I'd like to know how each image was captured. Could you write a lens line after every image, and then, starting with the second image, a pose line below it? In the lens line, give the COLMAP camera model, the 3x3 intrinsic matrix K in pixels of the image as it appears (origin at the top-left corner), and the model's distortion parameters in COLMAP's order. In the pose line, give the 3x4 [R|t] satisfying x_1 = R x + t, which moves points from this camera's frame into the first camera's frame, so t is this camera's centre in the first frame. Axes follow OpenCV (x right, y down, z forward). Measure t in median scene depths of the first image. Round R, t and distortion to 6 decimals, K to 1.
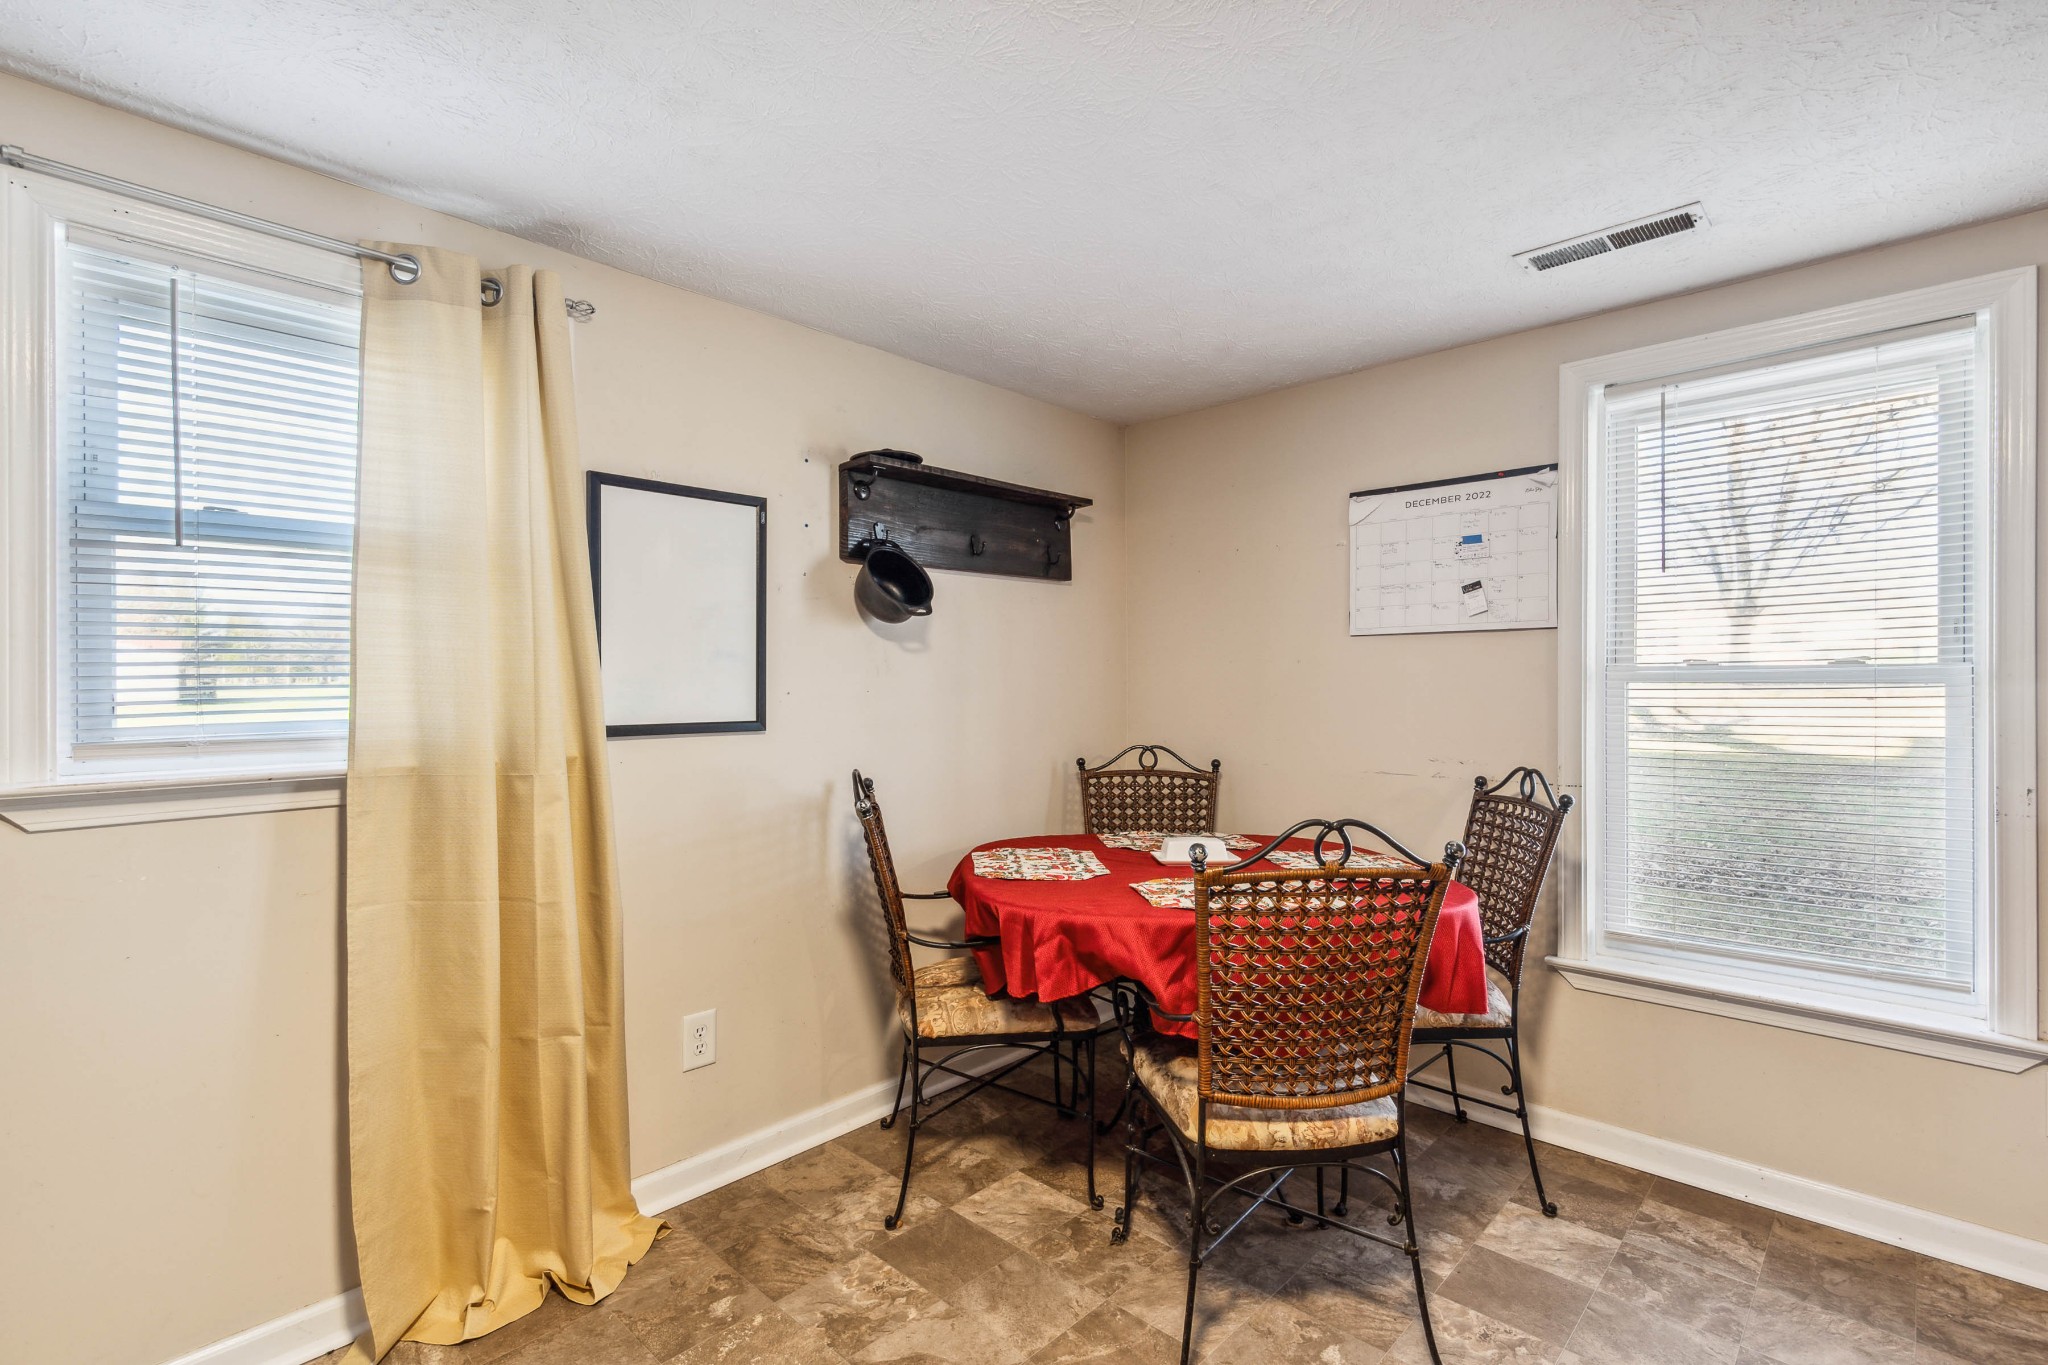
lens RADIAL K [[942.6, 0, 1008.1], [0, 942.6, 686.8], [0, 0, 1]] dist [-0.002601, -0.004323]
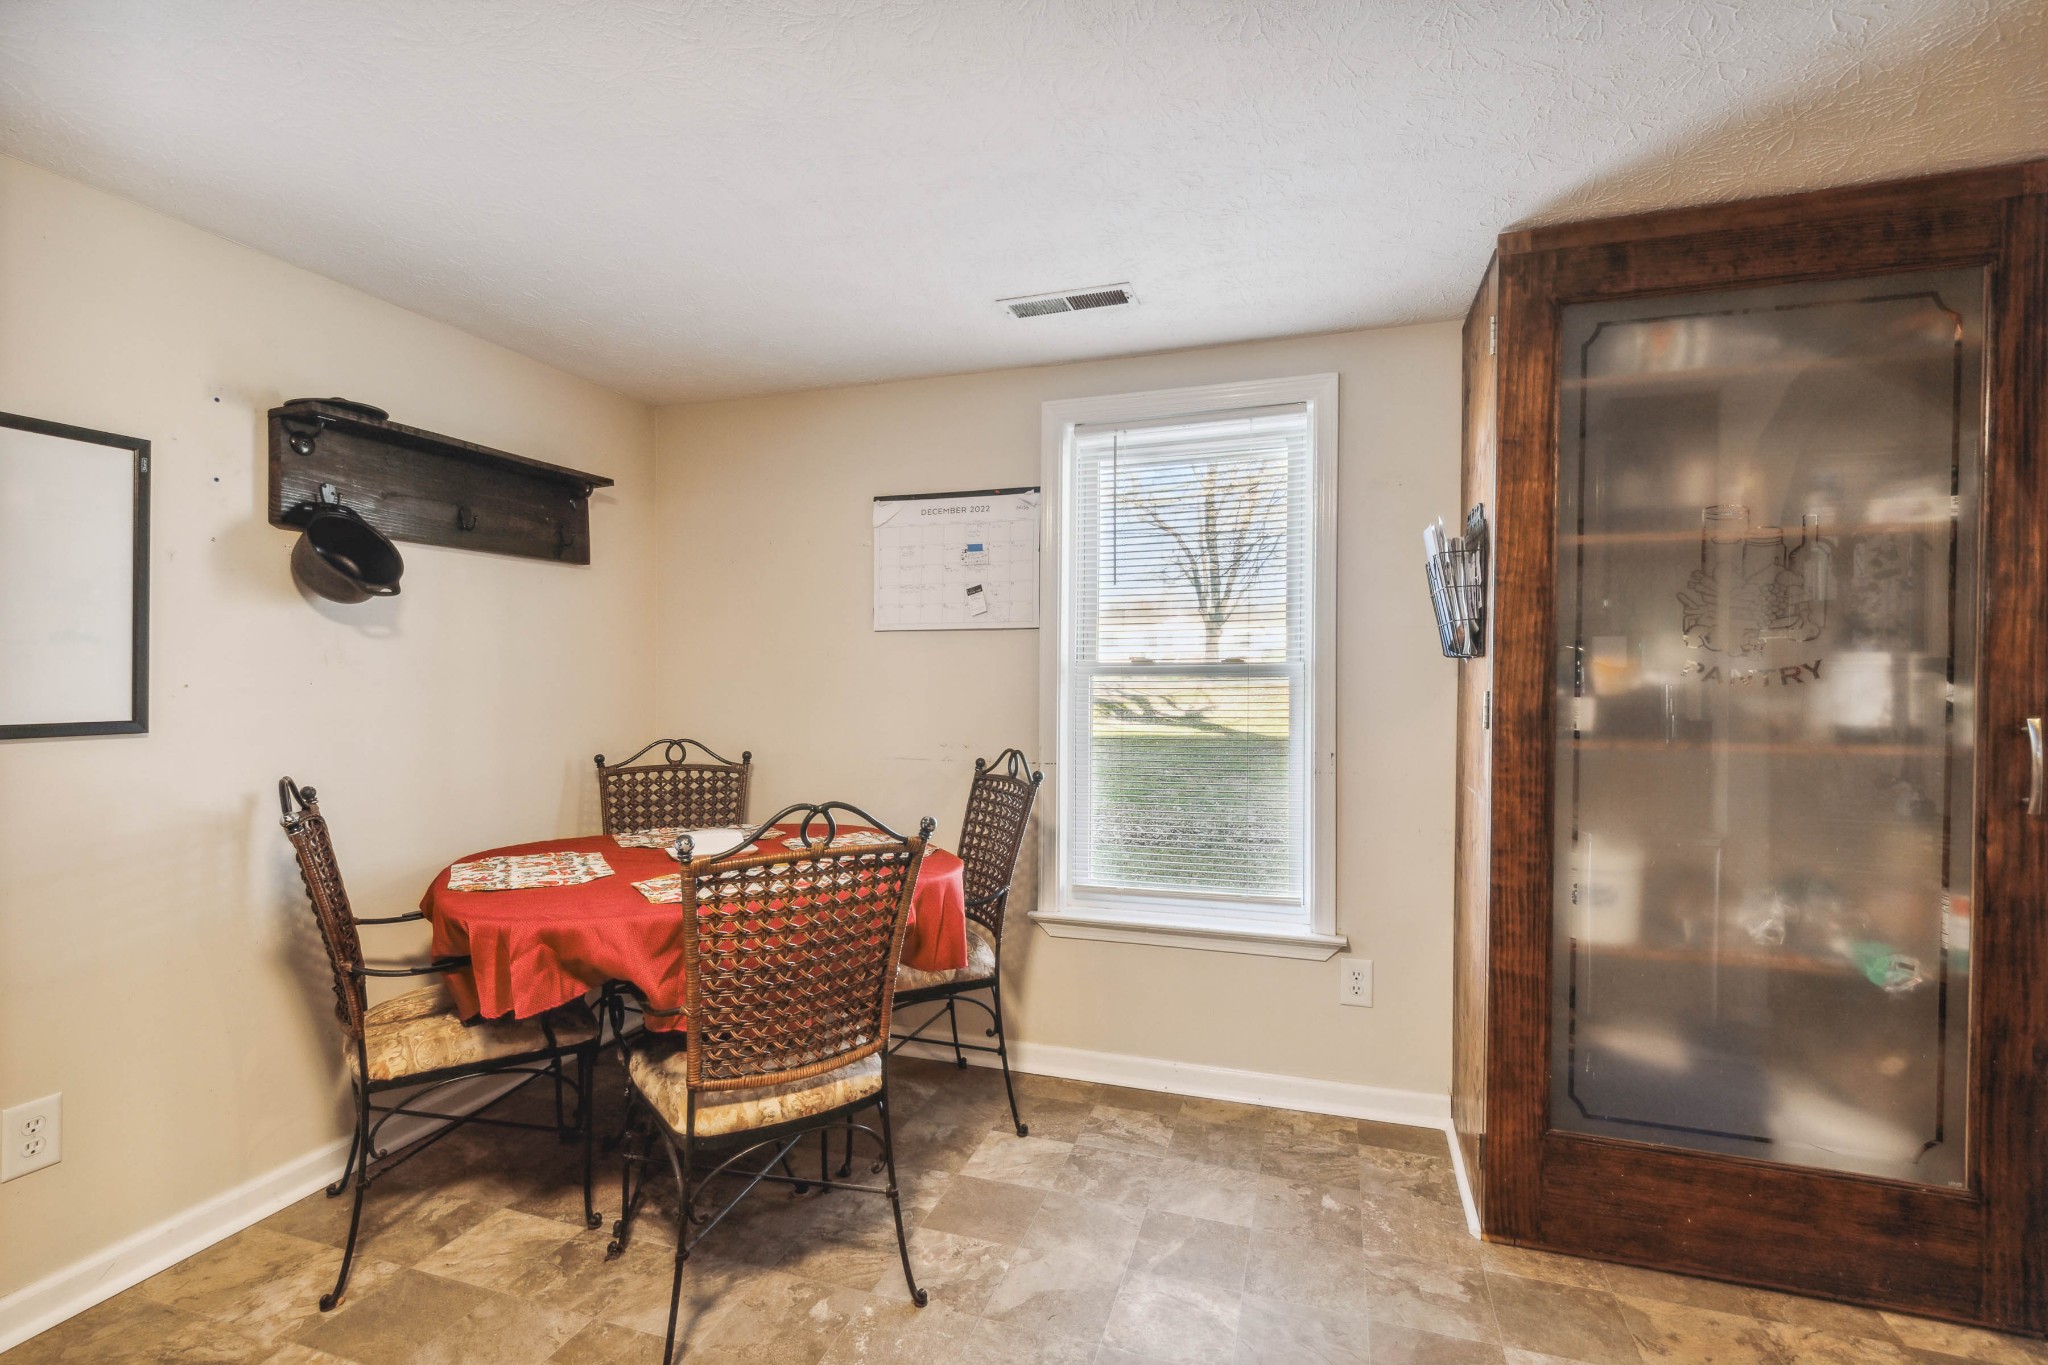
lens RADIAL K [[942.6, 0, 1025.3], [0, 942.6, 681.5], [0, 0, 1]] dist [-0.002601, -0.004323]
pose [[0.897793, 0.000392, 0.440418, 0.064053], [-0.001054, 0.999999, 0.001259, 0.001671], [-0.440417, -0.001595, 0.897792, -0.039938]]
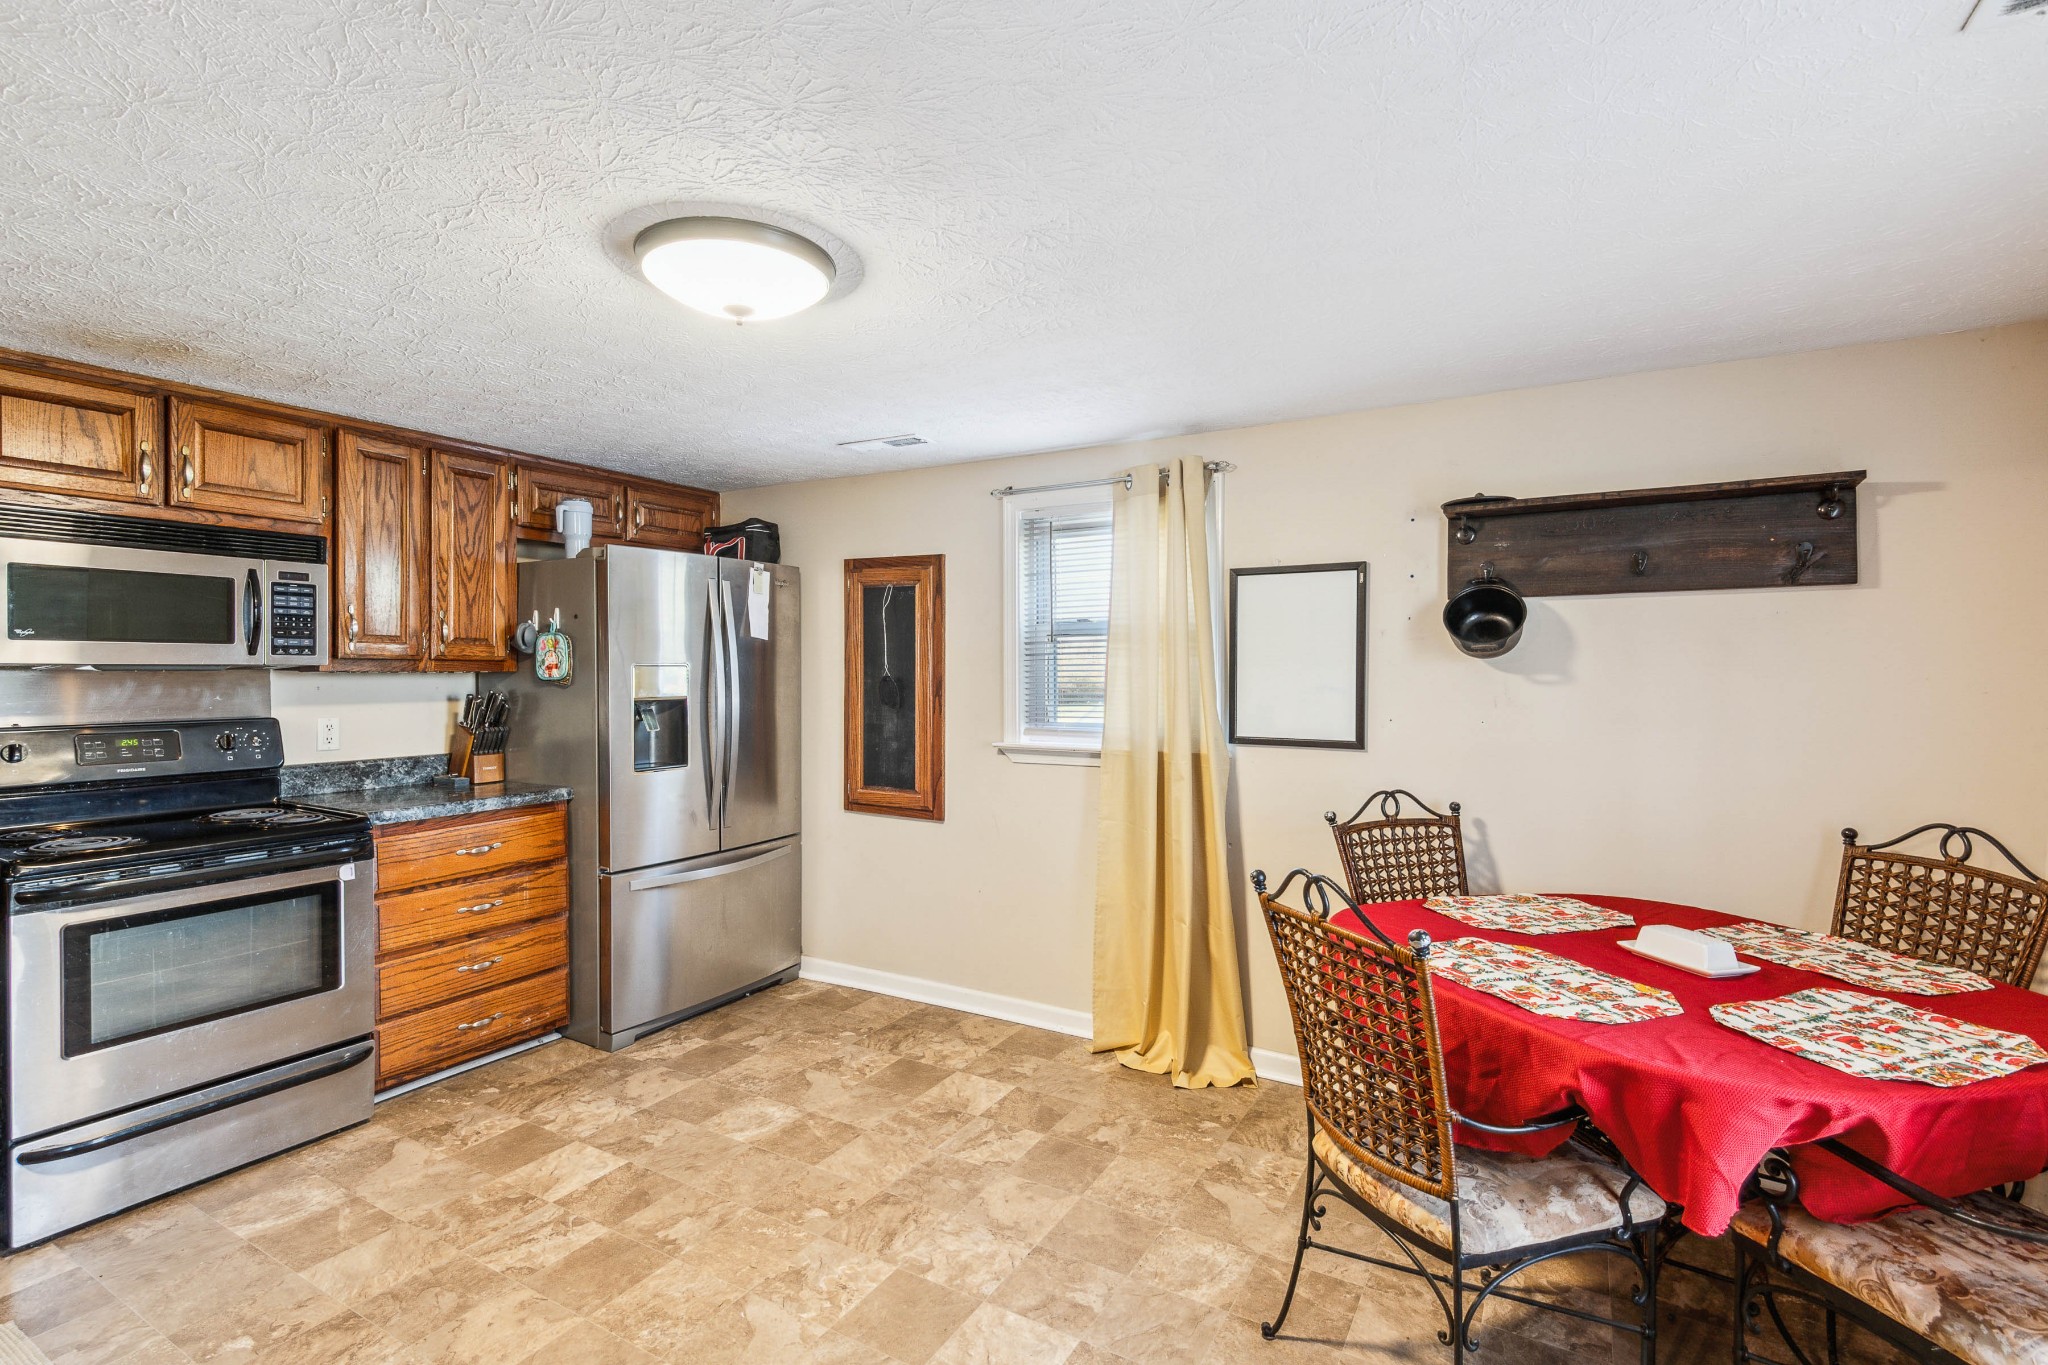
lens RADIAL K [[942.6, 0, 1014.1], [0, 942.6, 682.0], [0, 0, 1]] dist [-0.002601, -0.004323]
pose [[0.220140, 0.008703, -0.975429, 0.914677], [-0.013422, 0.999893, 0.005892, -0.047537], [0.975376, 0.011795, 0.220234, 0.306066]]
